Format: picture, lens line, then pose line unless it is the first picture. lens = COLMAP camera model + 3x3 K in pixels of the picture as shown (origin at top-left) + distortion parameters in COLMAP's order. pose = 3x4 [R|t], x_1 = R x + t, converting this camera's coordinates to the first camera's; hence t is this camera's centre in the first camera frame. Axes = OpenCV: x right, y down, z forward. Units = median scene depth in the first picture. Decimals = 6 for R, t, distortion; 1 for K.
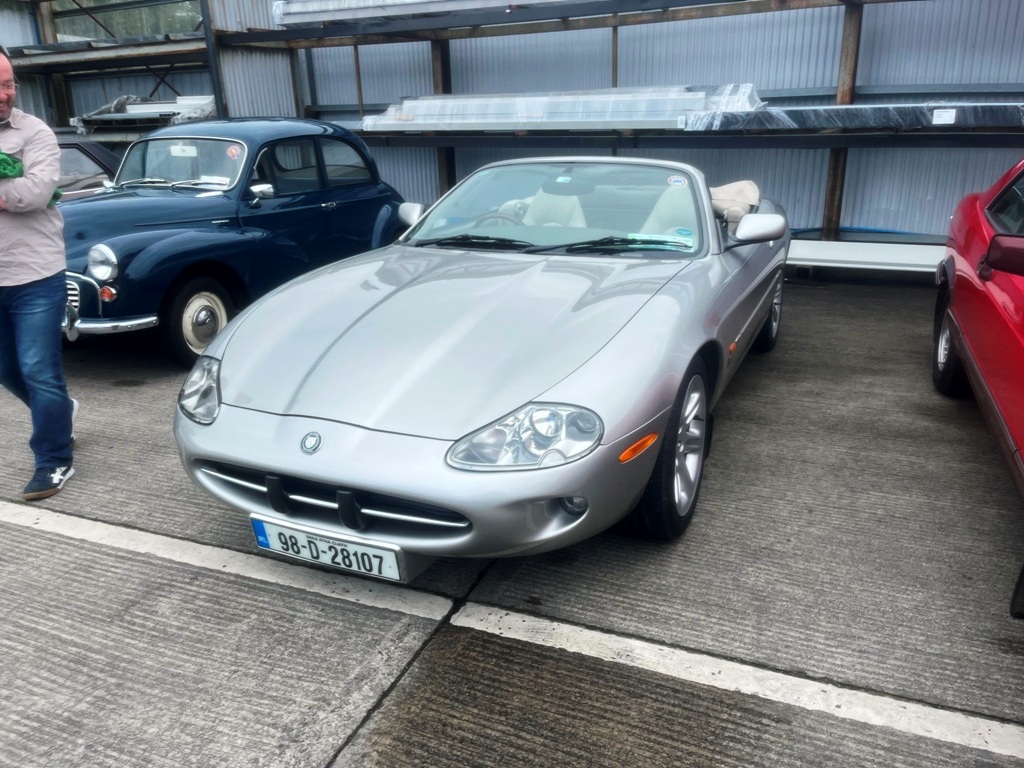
lens RADIAL K [[780.5, 0, 513.5], [0, 780.5, 381.9], [0, 0, 1]] dist [0.079604, -0.103117]
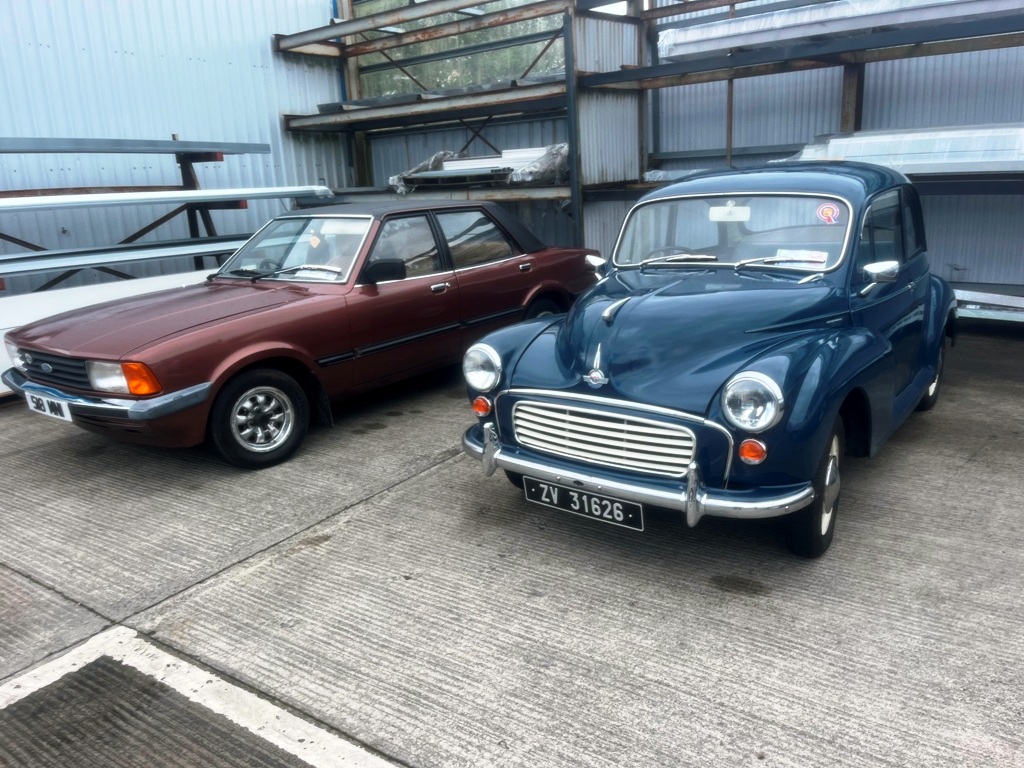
lens RADIAL K [[780.5, 0, 511.7], [0, 780.5, 382.9], [0, 0, 1]] dist [0.079604, -0.103117]
pose [[0.977431, 0.027947, -0.209398, -0.253318], [-0.039836, 0.997811, -0.052777, -0.055489], [0.207465, 0.059928, 0.976405, 0.164031]]
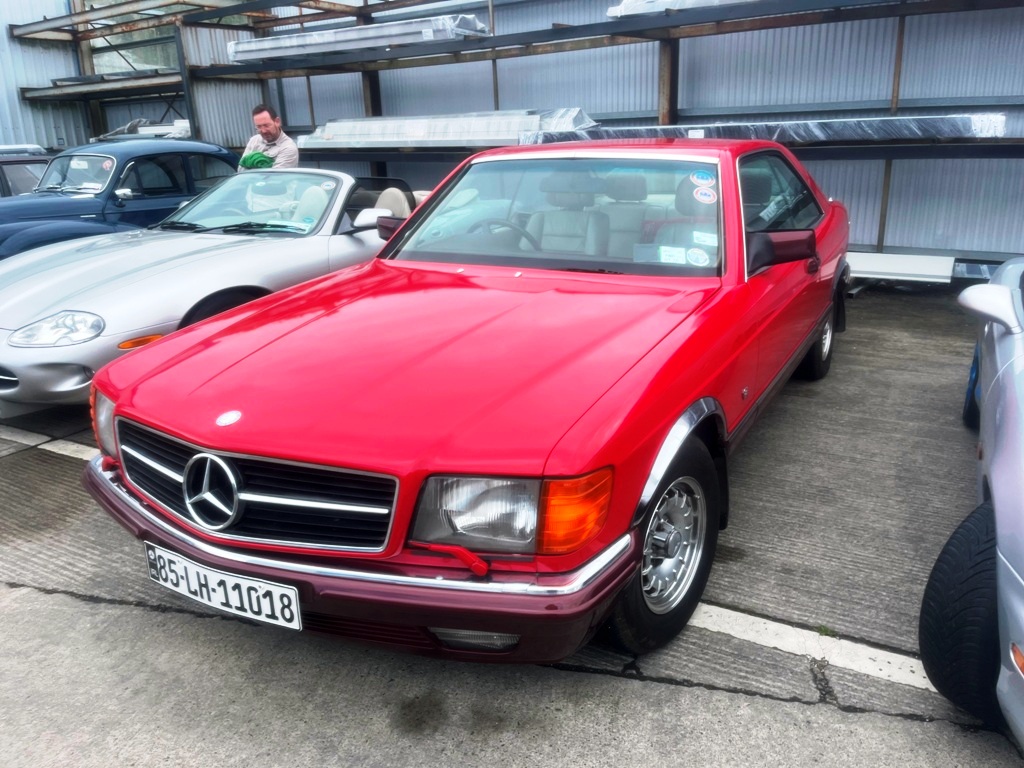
lens RADIAL K [[780.5, 0, 510.1], [0, 780.5, 379.3], [0, 0, 1]] dist [0.079604, -0.103117]
pose [[0.992404, 0.029817, -0.119357, 0.266465], [-0.032088, 0.999338, -0.017154, 0.039536], [0.118766, 0.020853, 0.992703, -0.132487]]
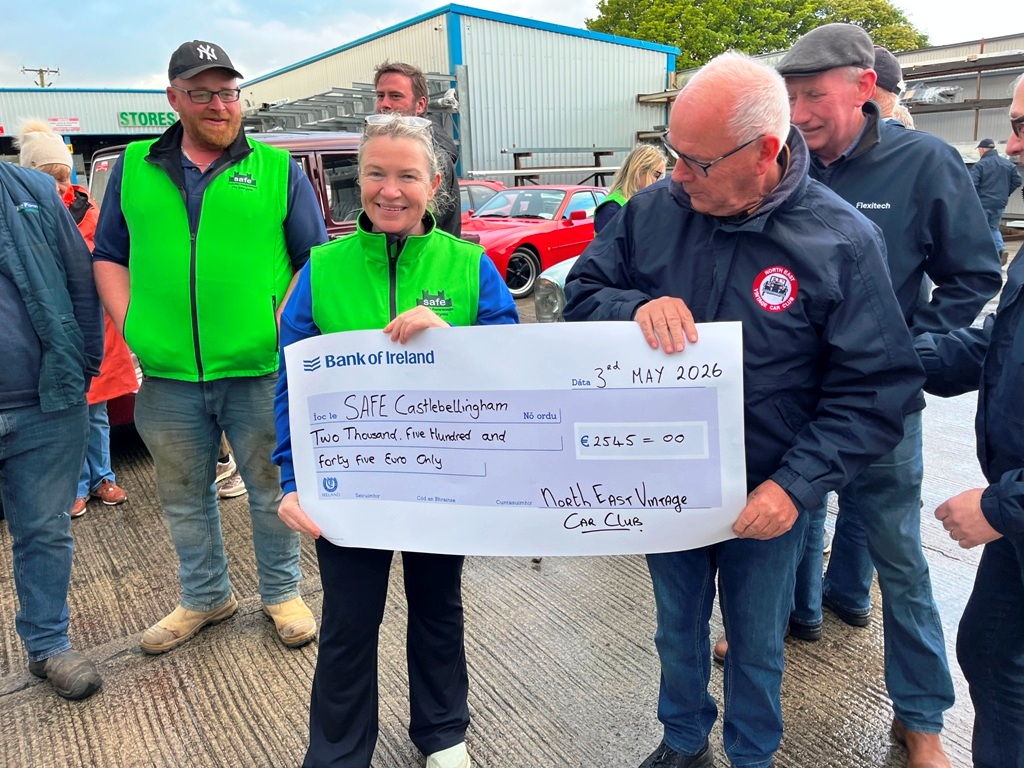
lens RADIAL K [[780.5, 0, 524.9], [0, 780.5, 359.4], [0, 0, 1]] dist [0.079604, -0.103117]
pose [[0.832511, 0.122439, -0.540309, 0.283960], [-0.157766, 0.987287, -0.019359, 0.305596], [0.531069, 0.101359, 0.841244, -0.970860]]
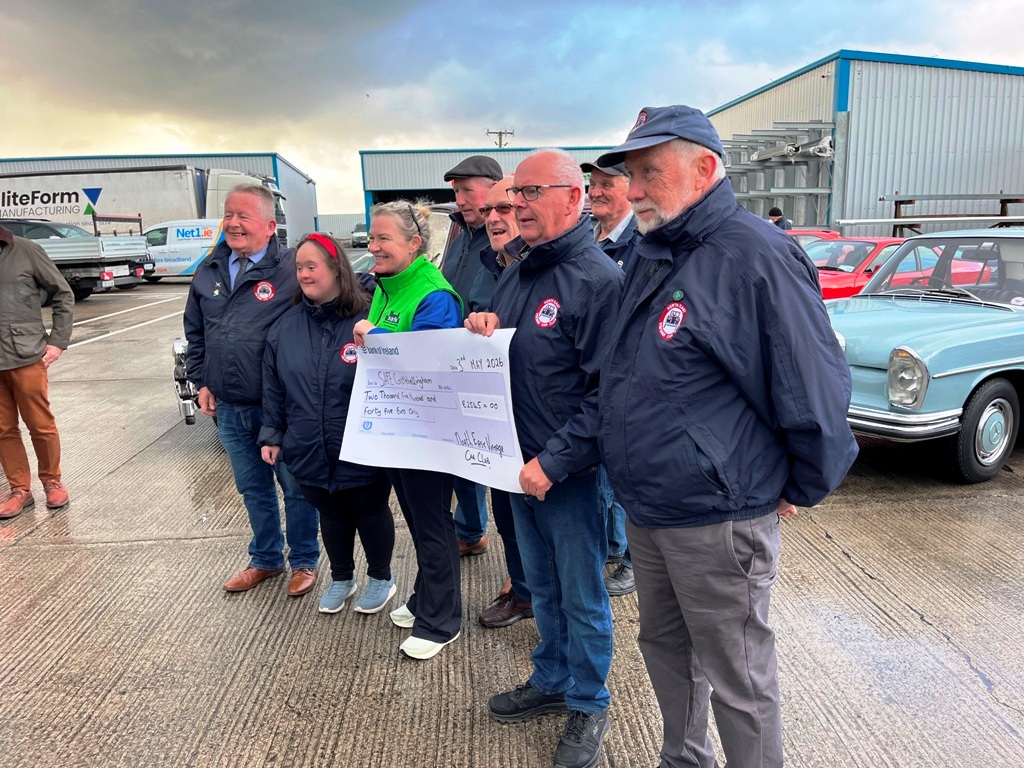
lens RADIAL K [[780.5, 0, 525.5], [0, 780.5, 382.5], [0, 0, 1]] dist [0.079604, -0.103117]
pose [[0.466465, 0.180856, -0.865853, 0.417511], [-0.266092, 0.962223, 0.057632, 0.292023], [0.843567, 0.203513, 0.496968, -0.942030]]
